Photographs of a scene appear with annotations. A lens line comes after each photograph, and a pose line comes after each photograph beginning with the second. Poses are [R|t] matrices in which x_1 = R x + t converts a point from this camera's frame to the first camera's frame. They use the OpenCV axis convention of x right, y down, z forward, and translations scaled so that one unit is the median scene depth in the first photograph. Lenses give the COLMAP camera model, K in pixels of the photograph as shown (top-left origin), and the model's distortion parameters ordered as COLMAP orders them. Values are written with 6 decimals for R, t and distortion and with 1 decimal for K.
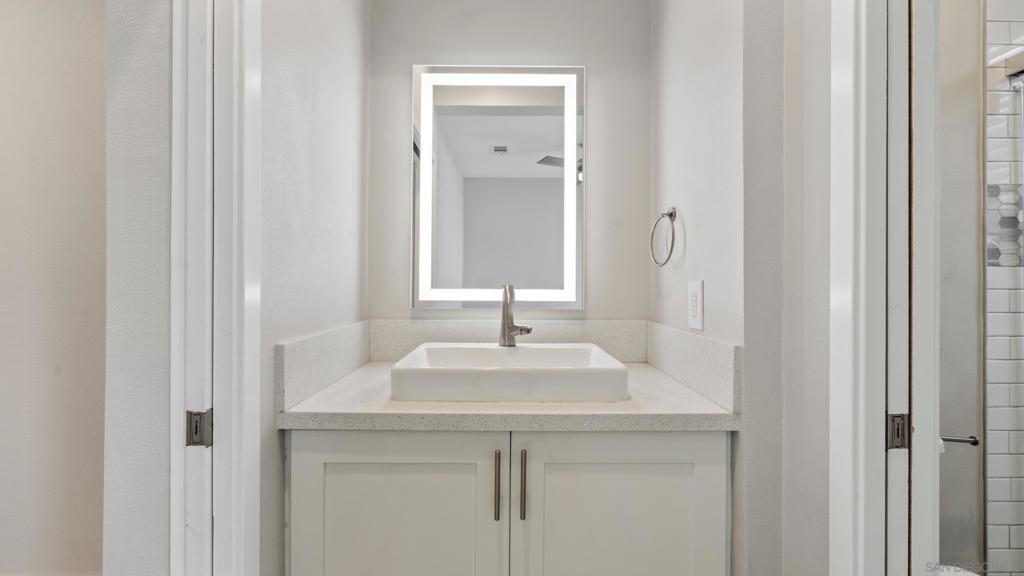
lens RADIAL K [[463.3, 0, 513.2], [0, 463.3, 285.0], [0, 0, 1]] dist [-0.001933, 0.002979]
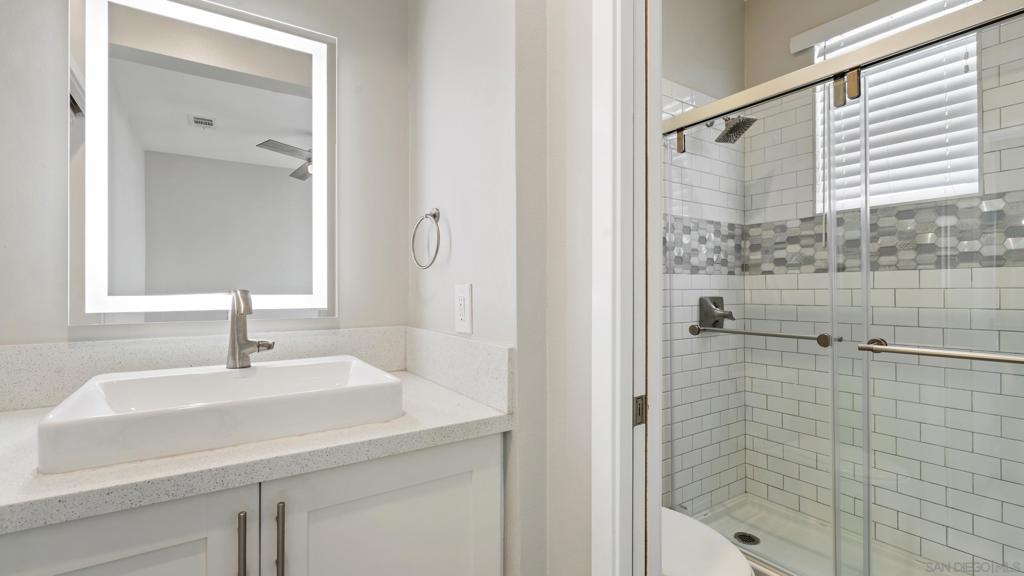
lens RADIAL K [[463.3, 0, 509.6], [0, 463.3, 290.1], [0, 0, 1]] dist [-0.001933, 0.002979]
pose [[0.841944, -0.006598, 0.539525, -0.054904], [0.005558, 0.999978, 0.003555, 0.001004], [-0.539537, 0.000005, 0.841962, 0.112655]]
